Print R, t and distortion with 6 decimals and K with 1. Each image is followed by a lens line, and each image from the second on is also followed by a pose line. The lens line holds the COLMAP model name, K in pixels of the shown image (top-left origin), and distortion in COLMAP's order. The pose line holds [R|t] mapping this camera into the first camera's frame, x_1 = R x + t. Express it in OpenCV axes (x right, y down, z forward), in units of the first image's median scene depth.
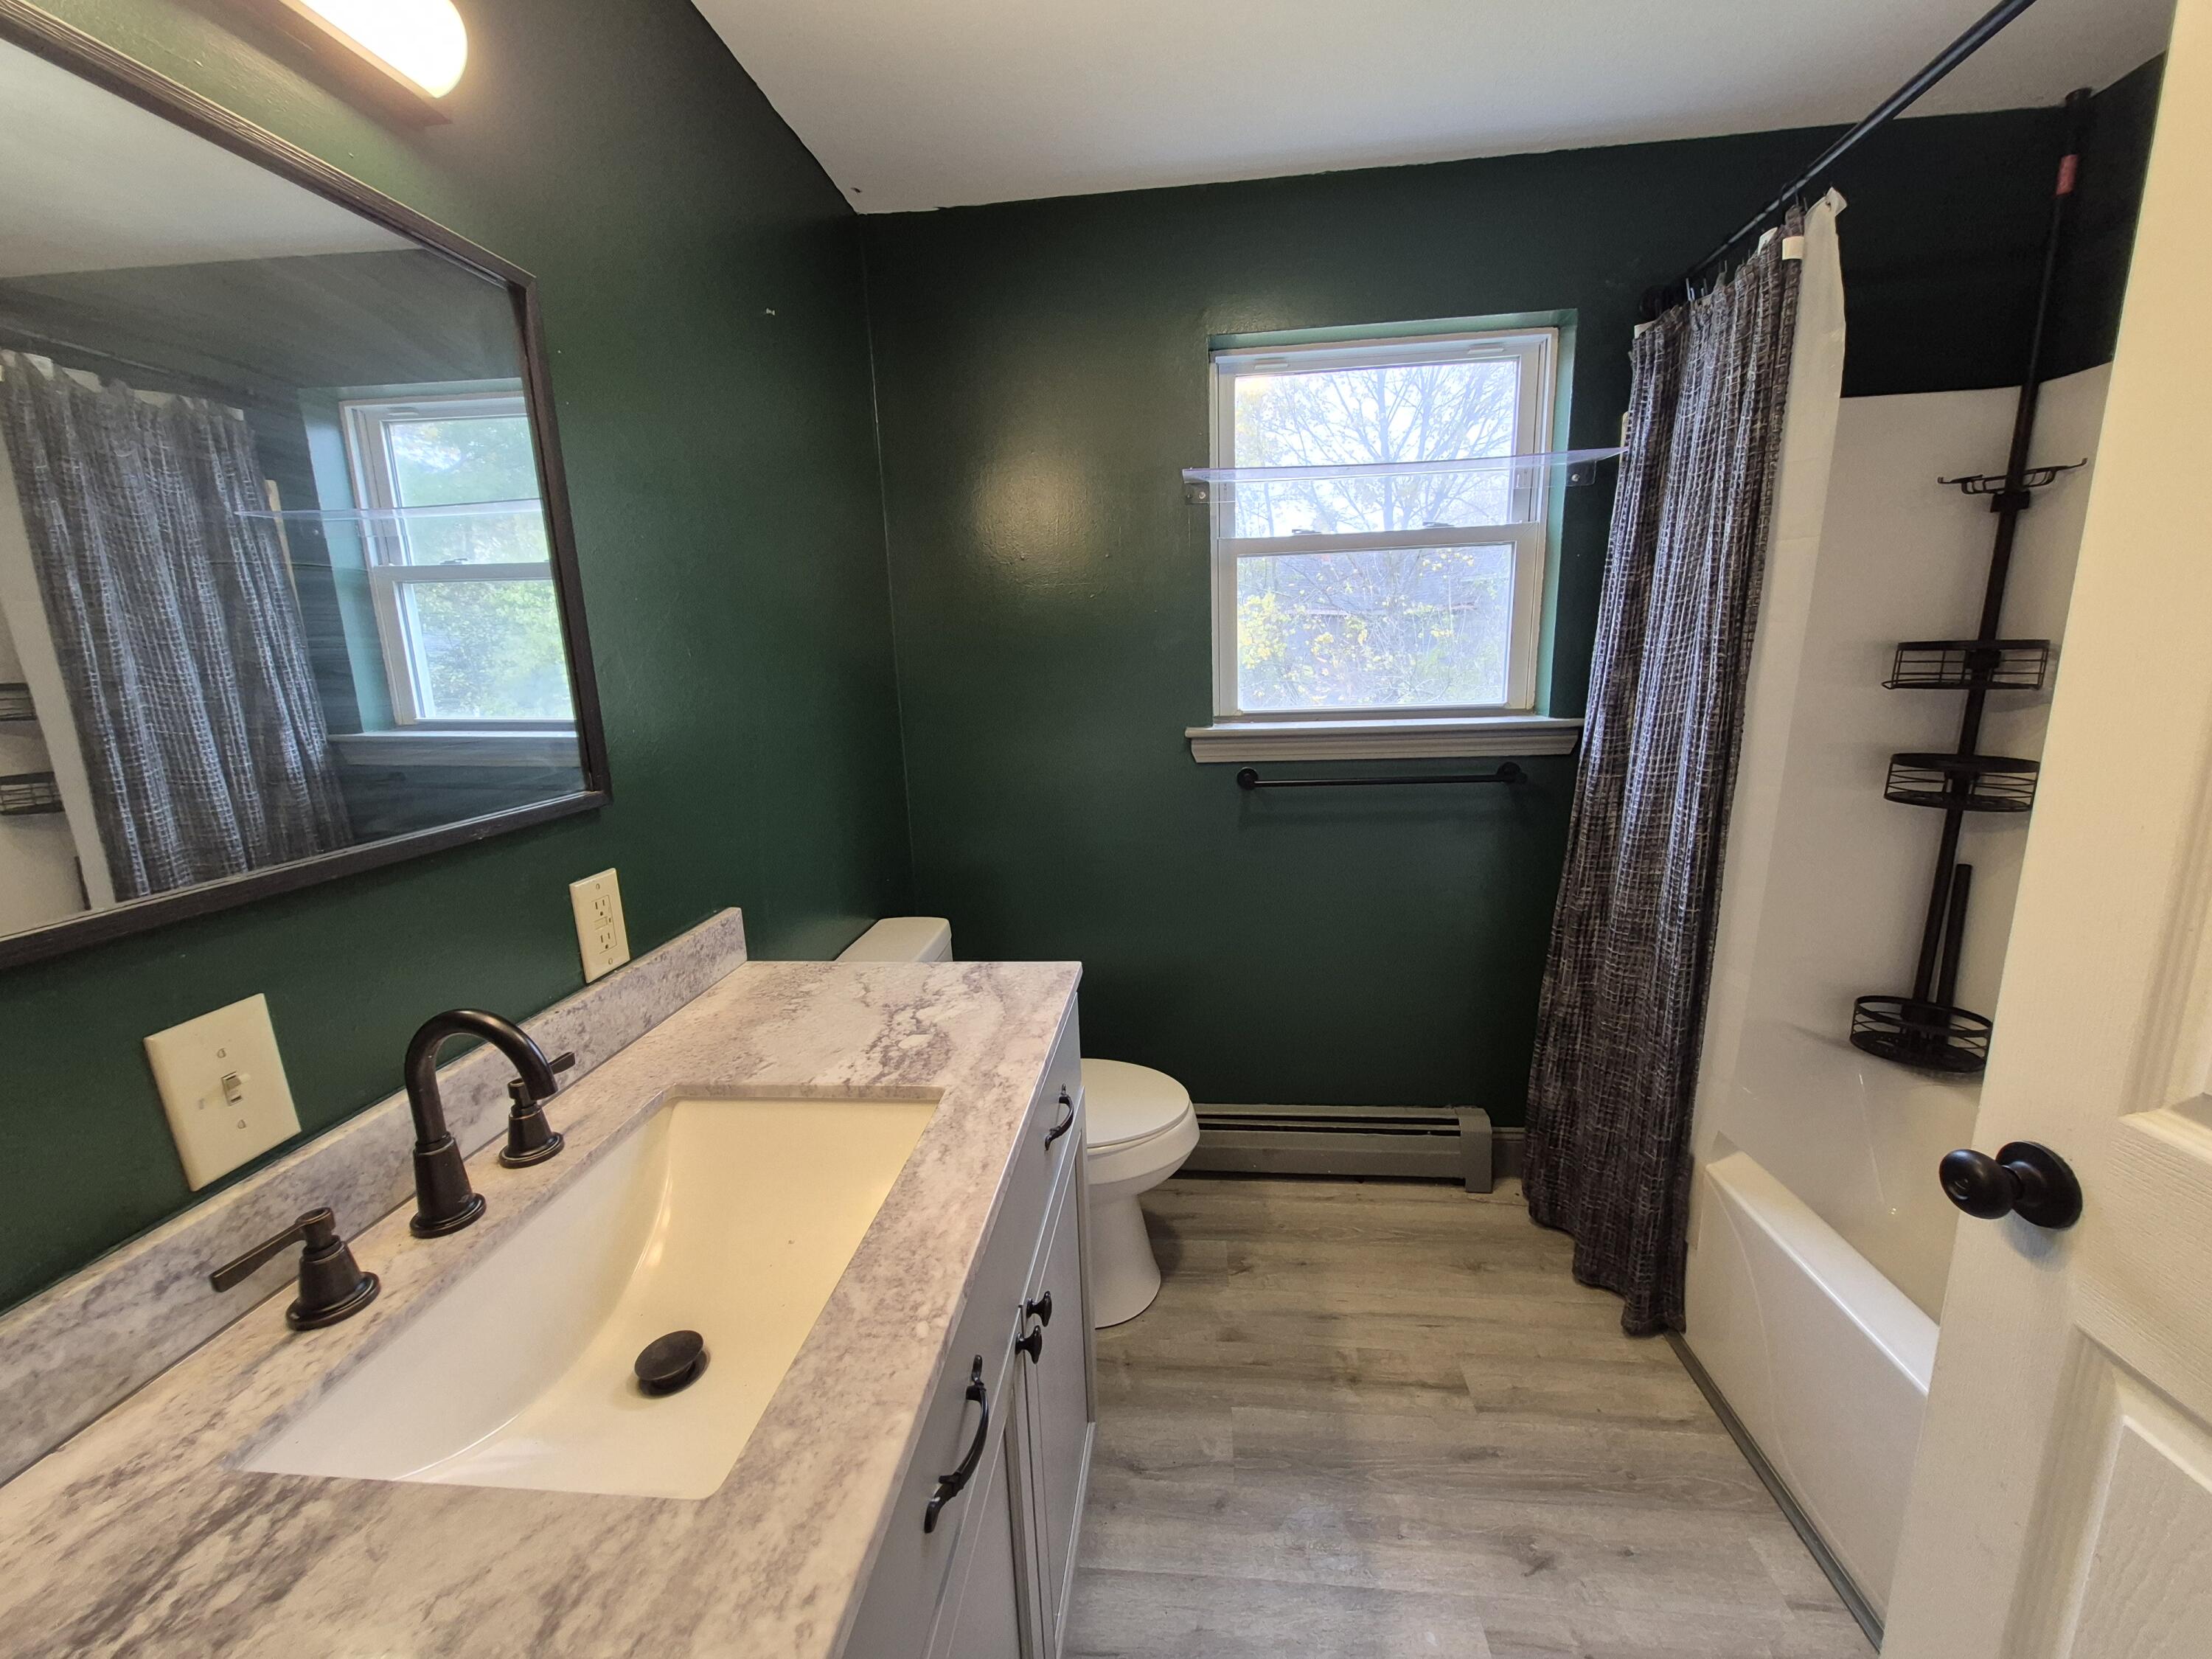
lens RADIAL K [[868.3, 0, 1106.0], [0, 868.3, 829.5], [0, 0, 1]] dist [-0.000806, -0.000357]
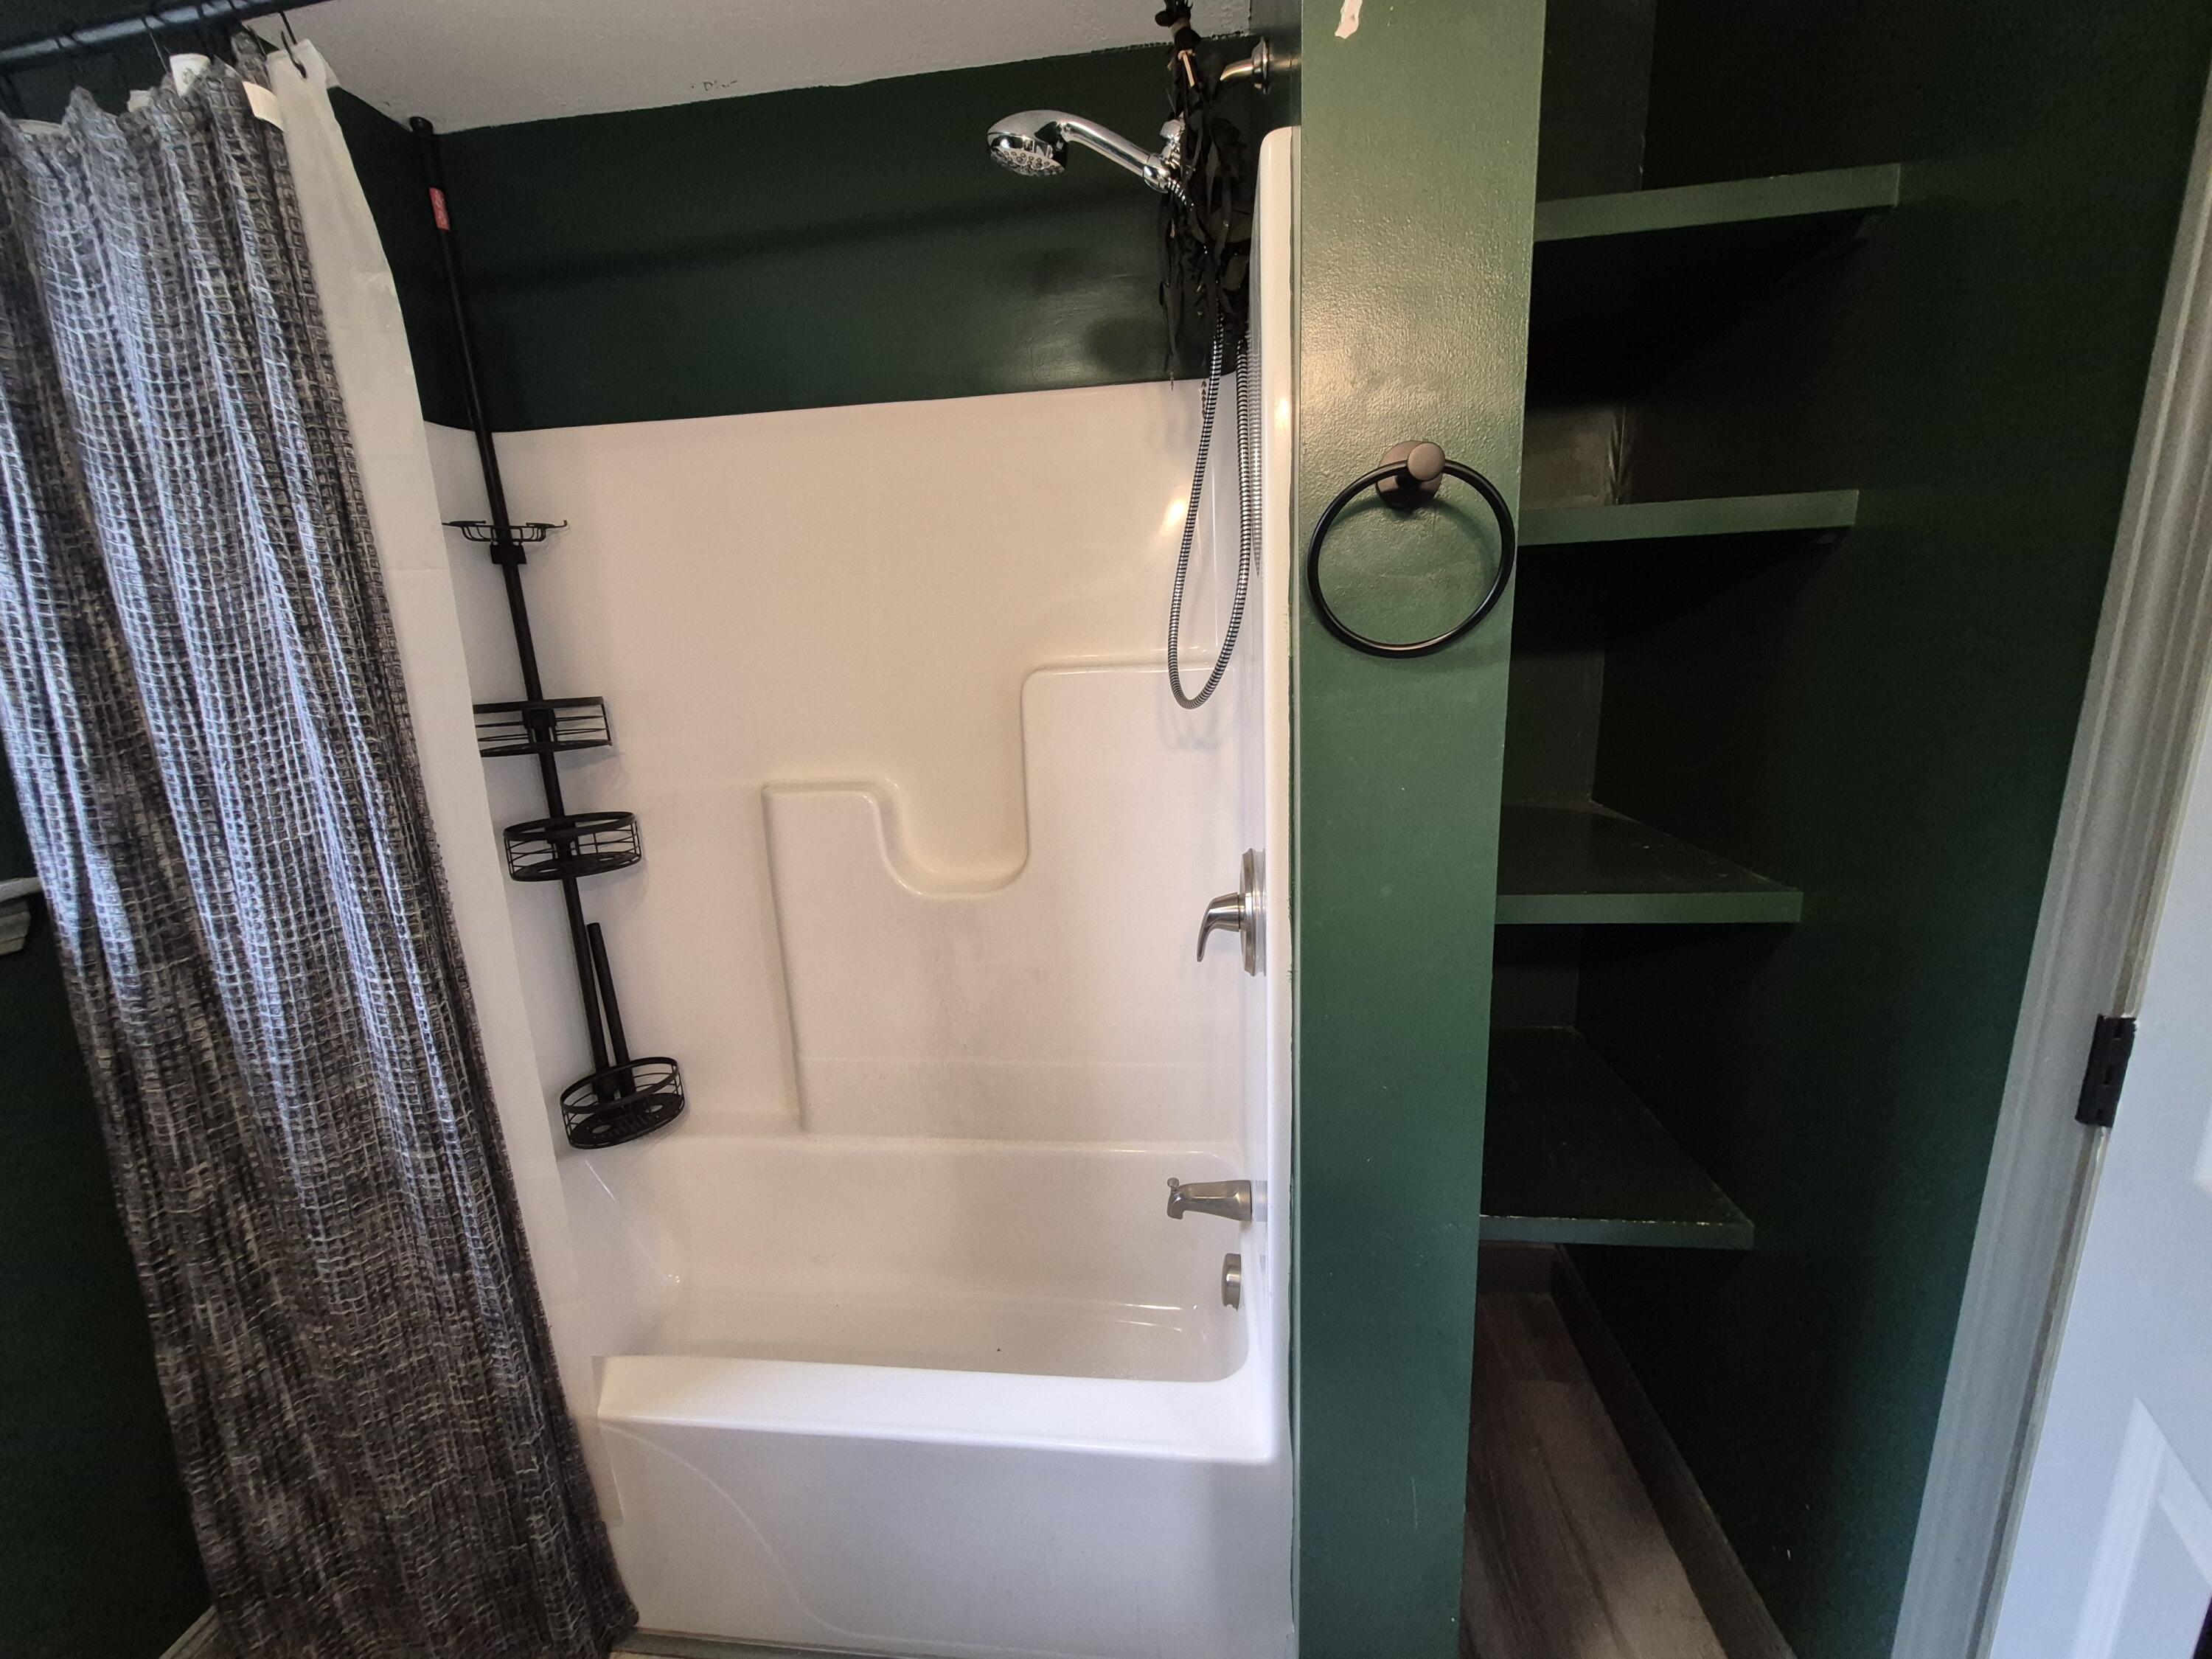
lens RADIAL K [[868.3, 0, 1106.0], [0, 868.3, 829.5], [0, 0, 1]] dist [-0.000806, -0.000357]
pose [[0.012699, -0.188332, 0.982023, 0.067319], [0.248501, 0.951885, 0.179339, -0.106400], [-0.968548, 0.241756, 0.058888, 0.409252]]
